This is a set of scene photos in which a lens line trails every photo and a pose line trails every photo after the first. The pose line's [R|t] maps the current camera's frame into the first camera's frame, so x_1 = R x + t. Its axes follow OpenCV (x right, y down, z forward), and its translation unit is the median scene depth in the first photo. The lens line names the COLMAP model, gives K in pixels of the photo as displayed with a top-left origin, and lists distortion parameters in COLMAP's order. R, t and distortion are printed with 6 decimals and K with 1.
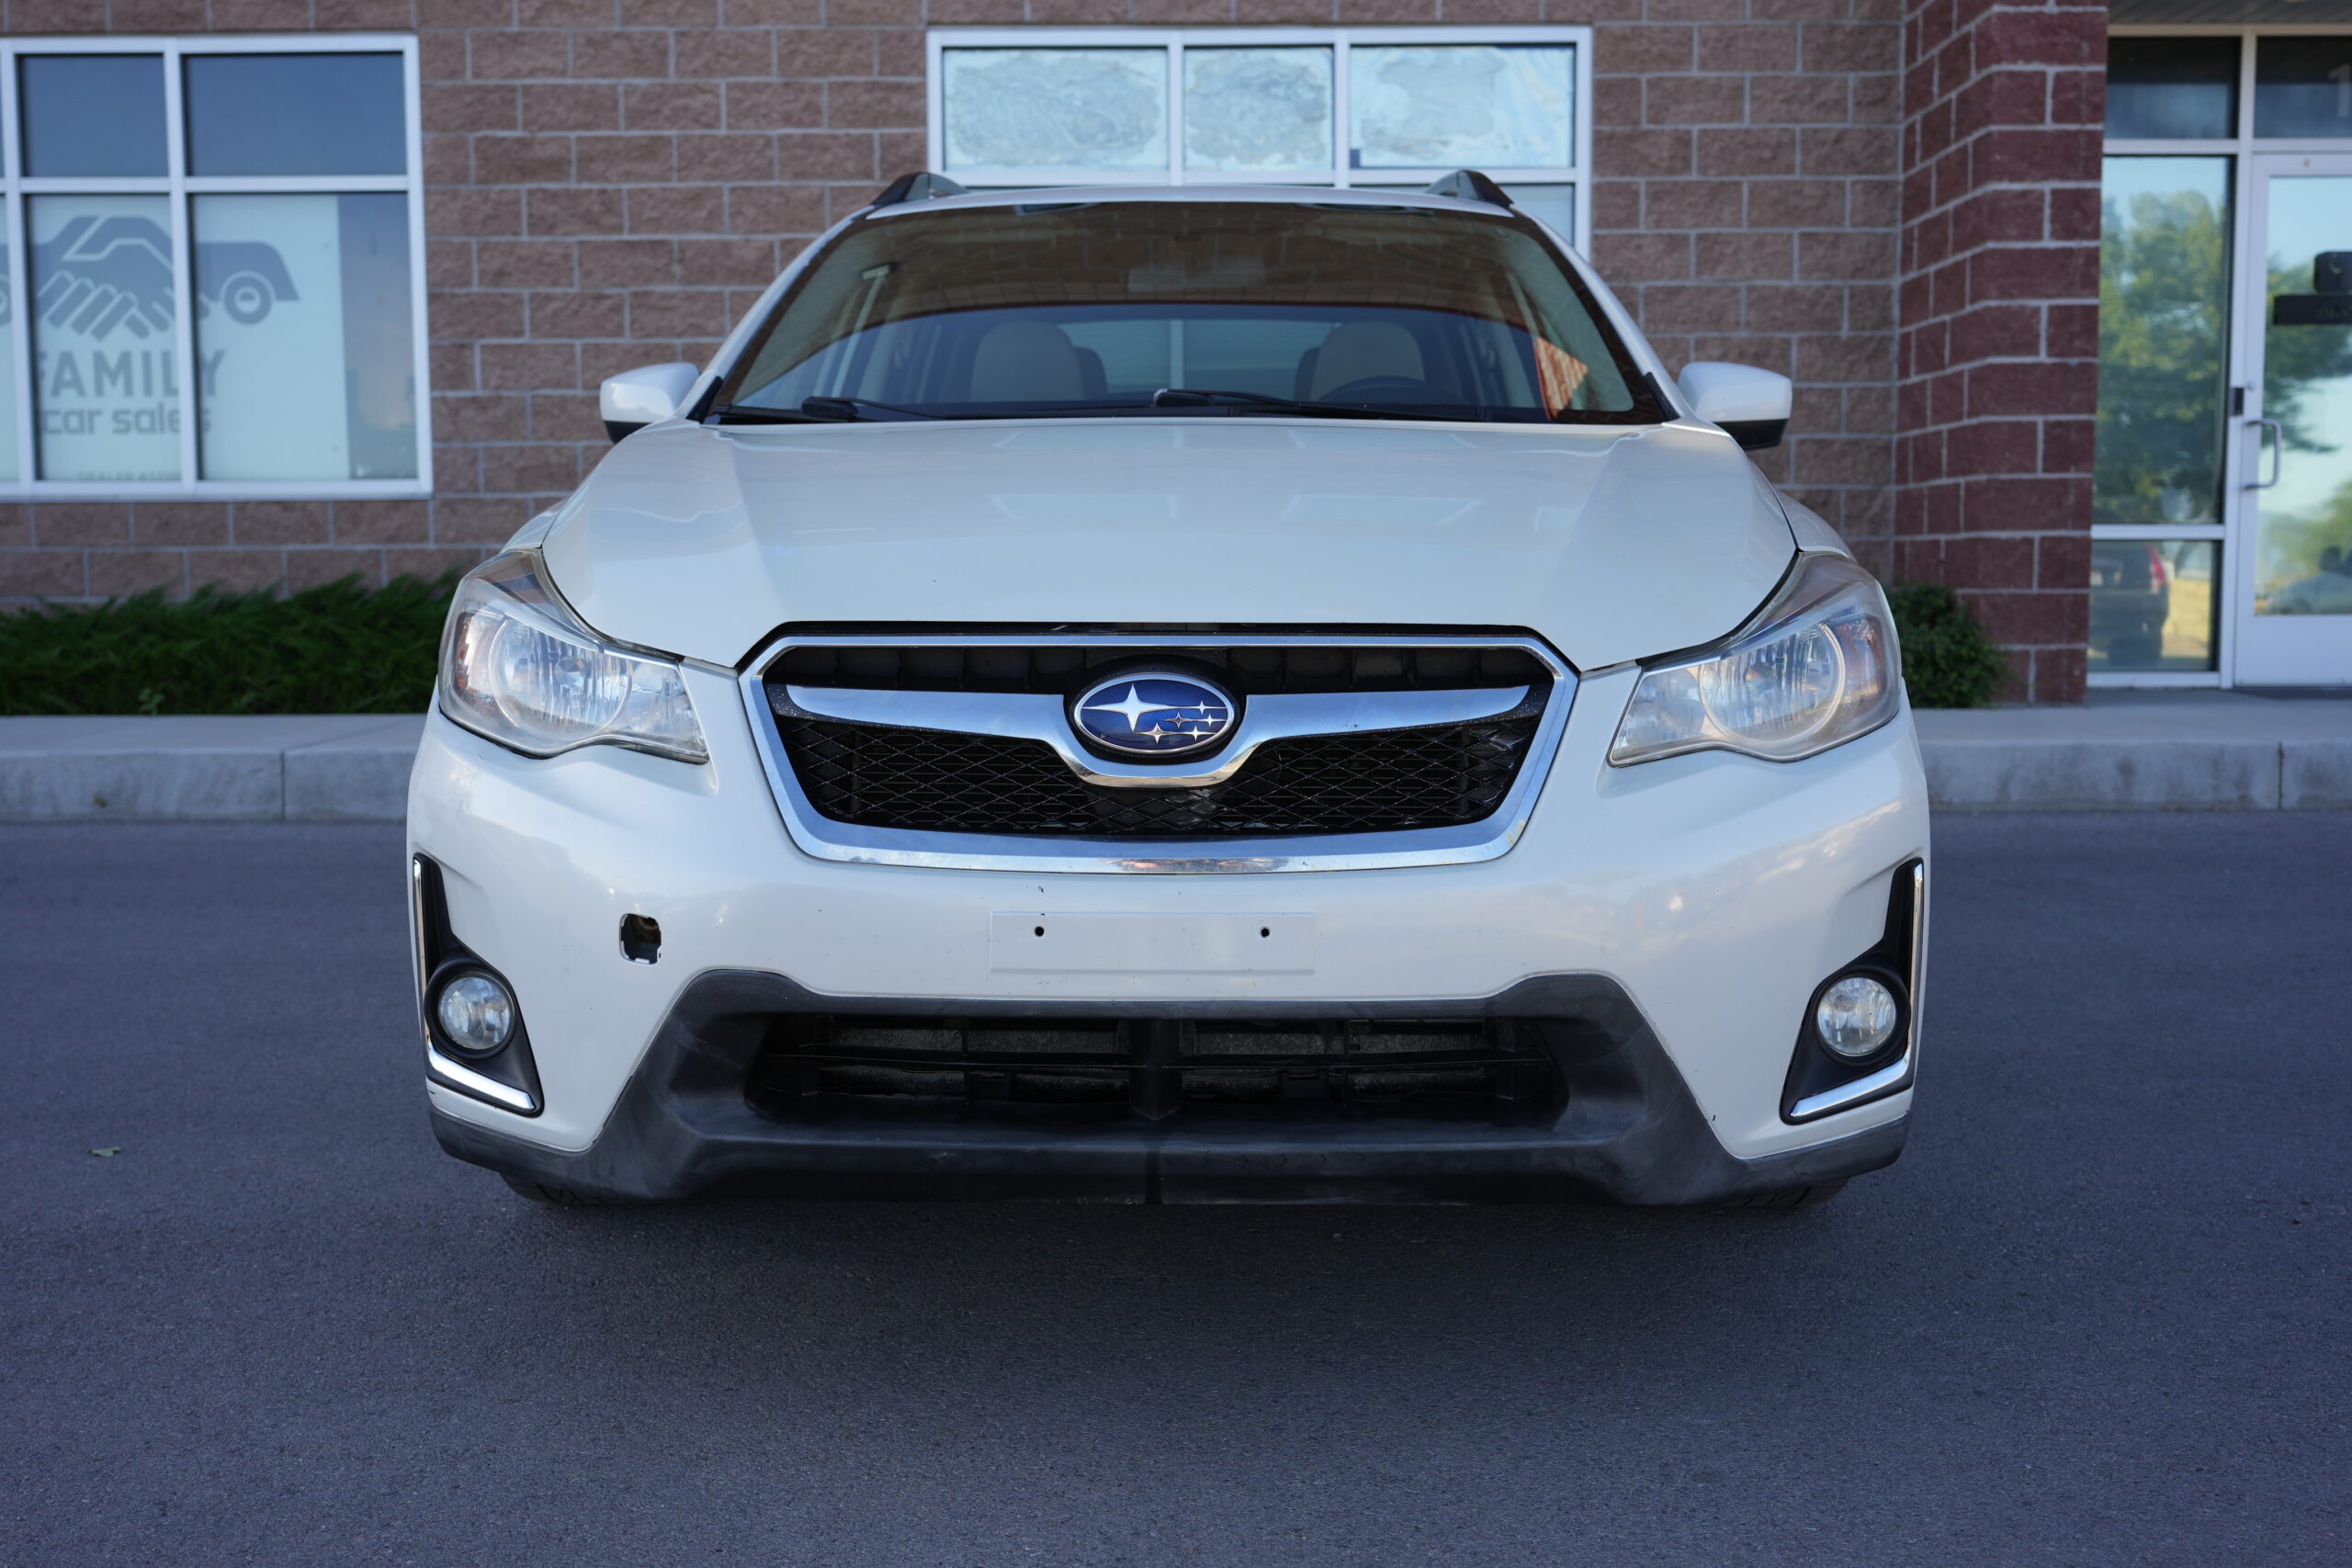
lens RADIAL K [[2260.9, 0, 1176.0], [0, 2260.9, 784.0], [0, 0, 1]] dist [-0.008679, 0.007143]
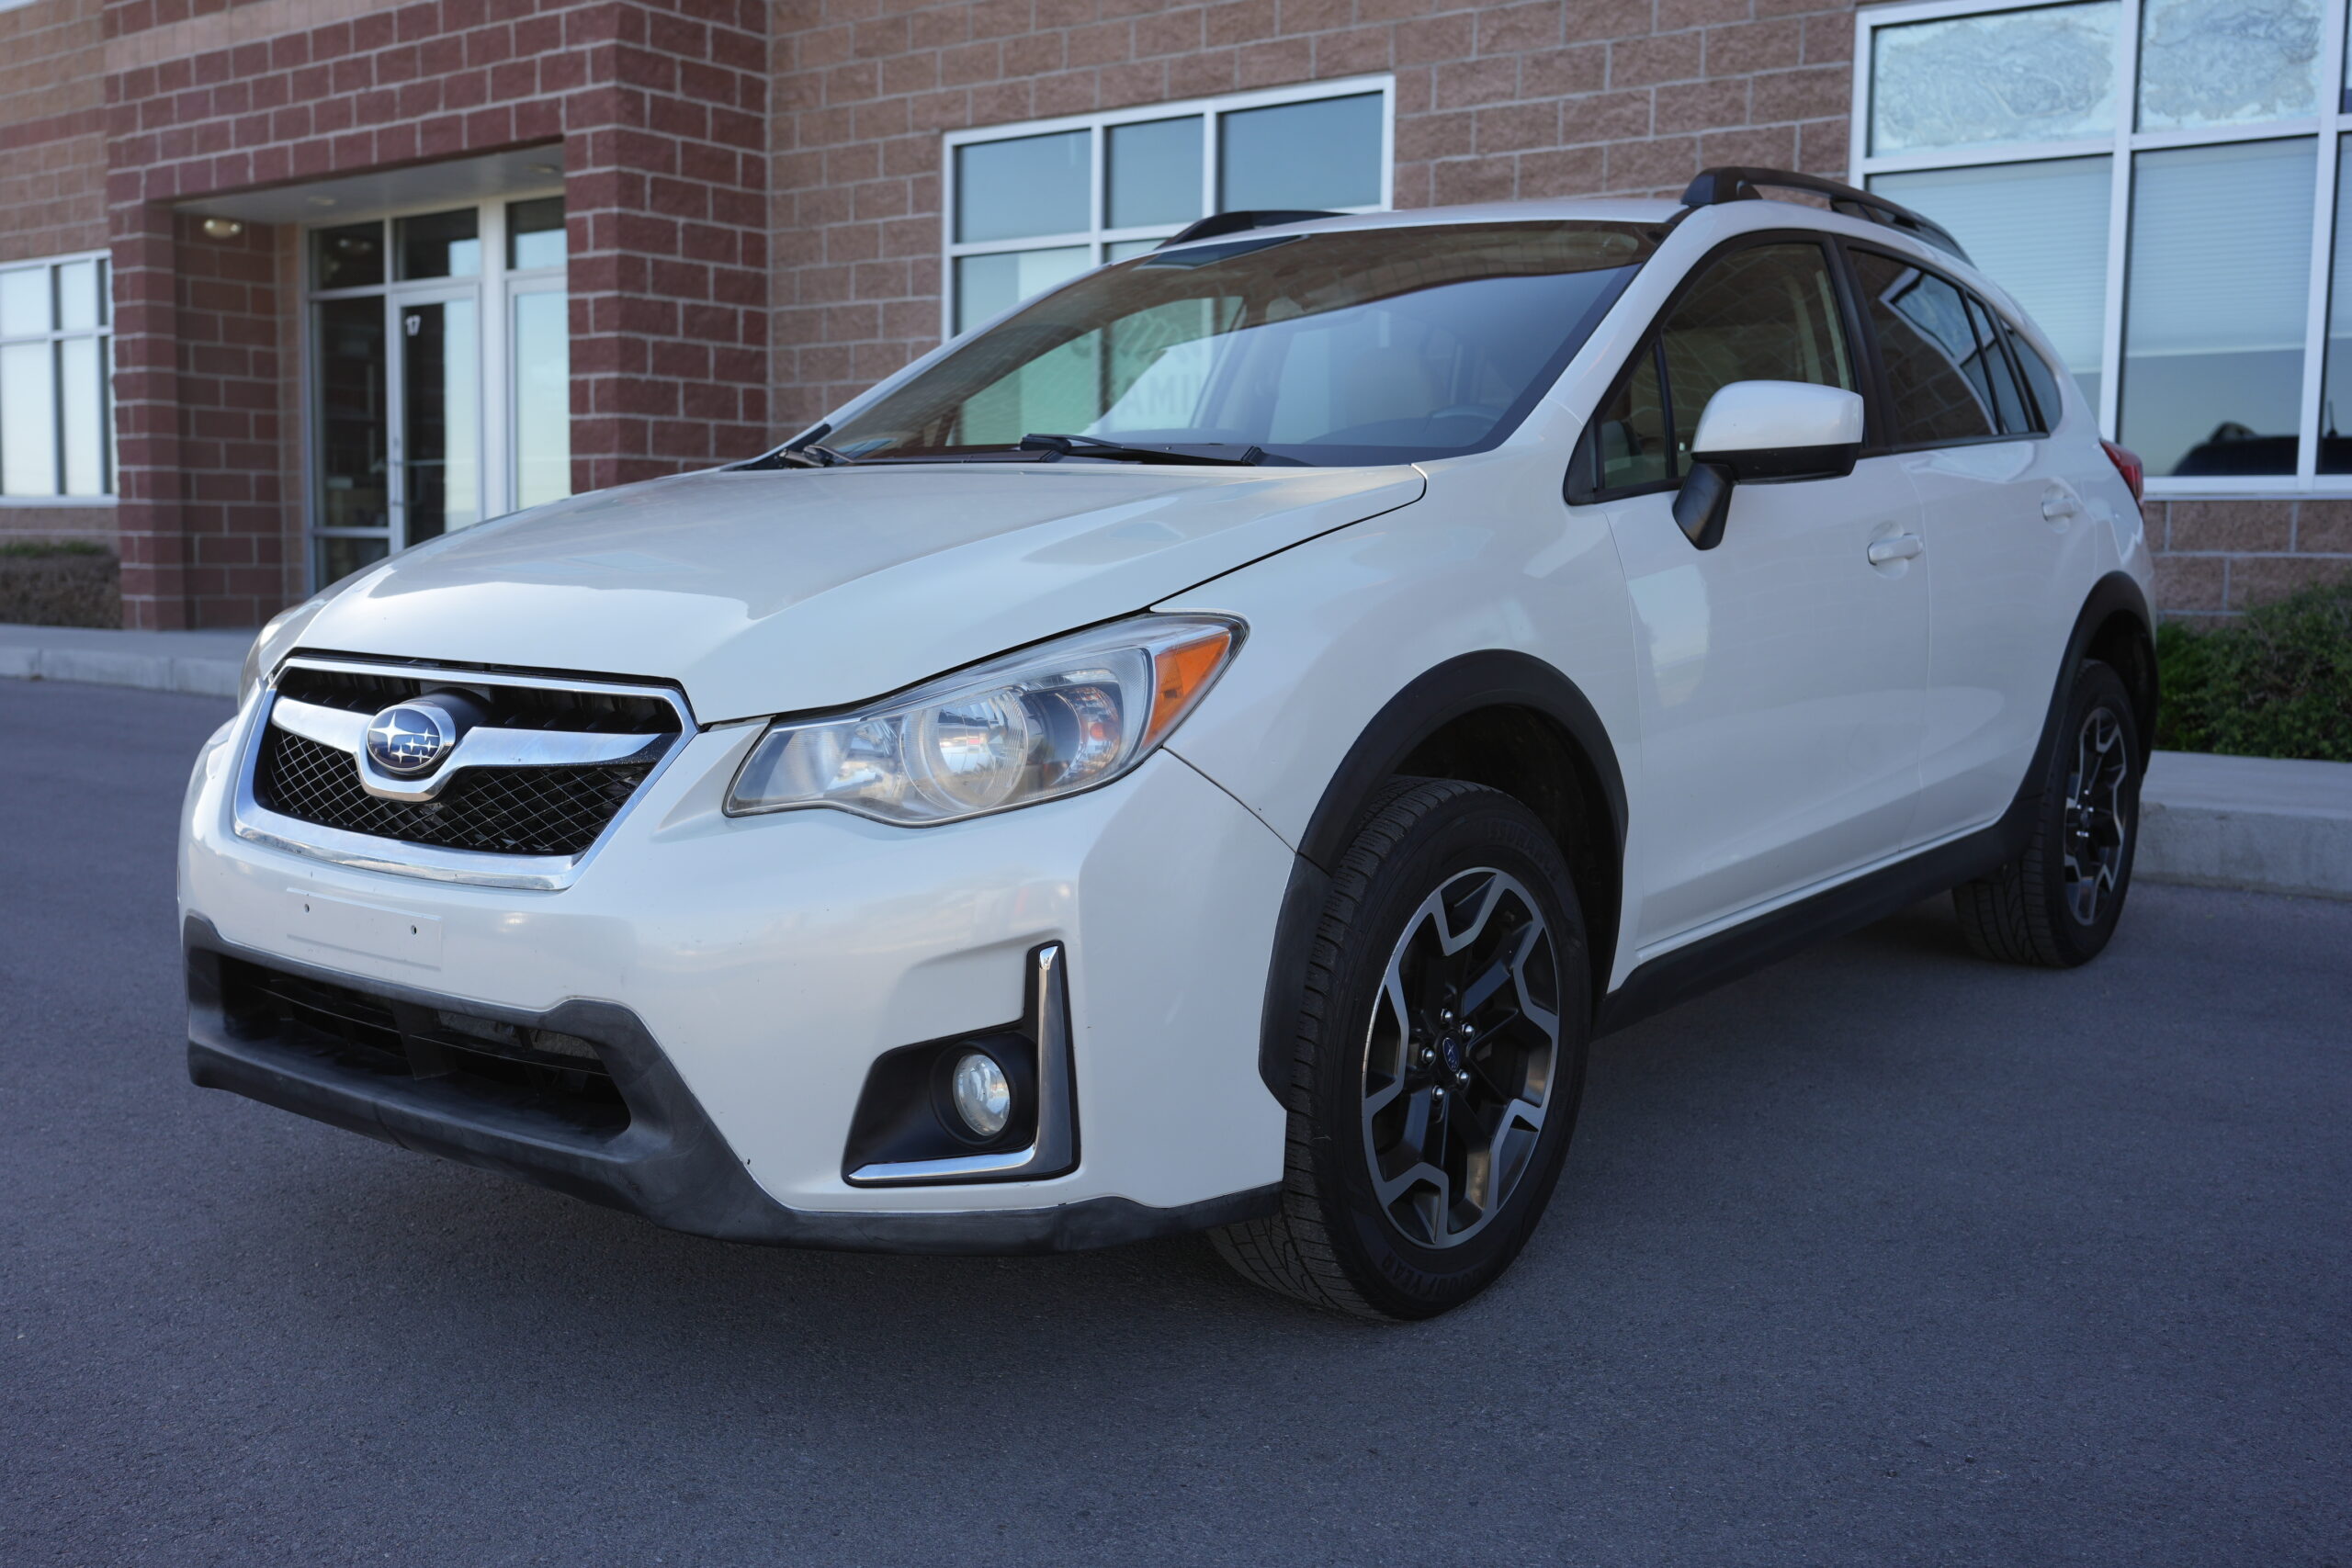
lens RADIAL K [[2260.9, 0, 1176.0], [0, 2260.9, 784.0], [0, 0, 1]] dist [-0.008679, 0.007143]
pose [[0.802327, 0.076600, -0.591950, 0.248035], [-0.072231, 0.996903, 0.031100, -0.017741], [0.592499, 0.017805, 0.805375, 0.069404]]
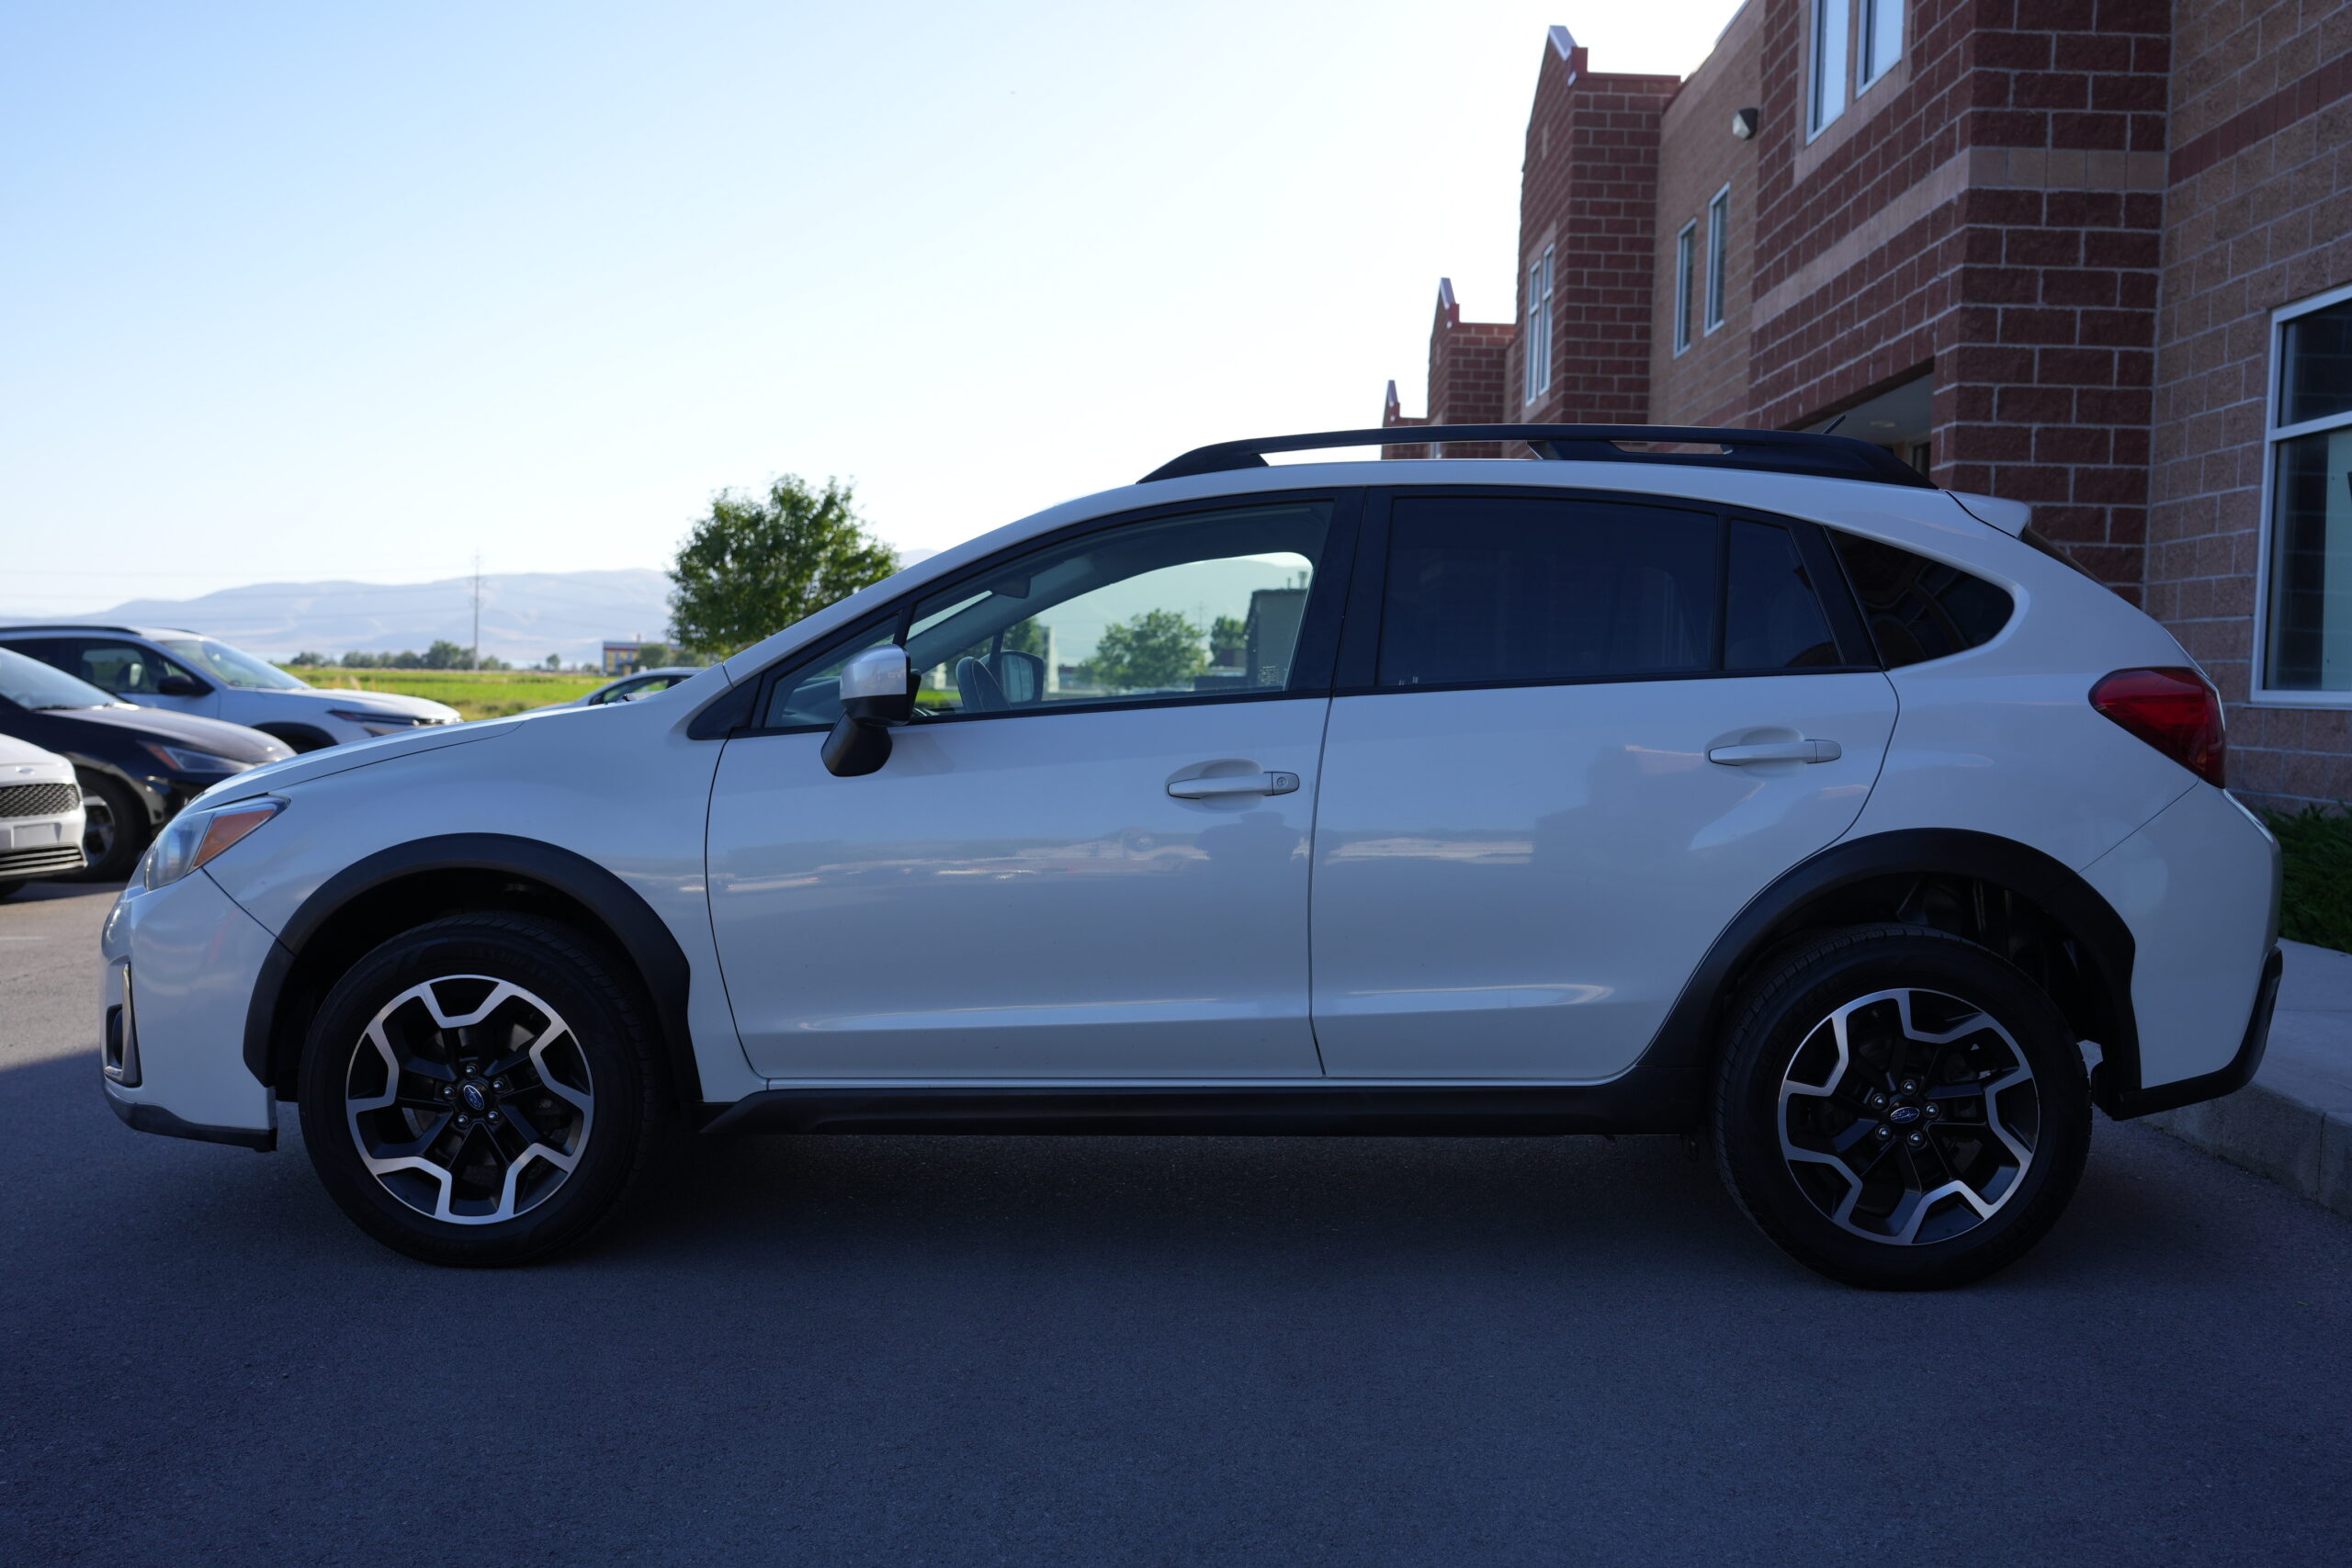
lens RADIAL K [[2260.9, 0, 1176.0], [0, 2260.9, 784.0], [0, 0, 1]] dist [-0.008679, 0.007143]
pose [[-0.019038, 0.051831, -0.998474, 0.572629], [-0.122923, 0.990958, 0.053785, -0.084292], [0.992234, 0.123760, -0.012495, 0.499471]]
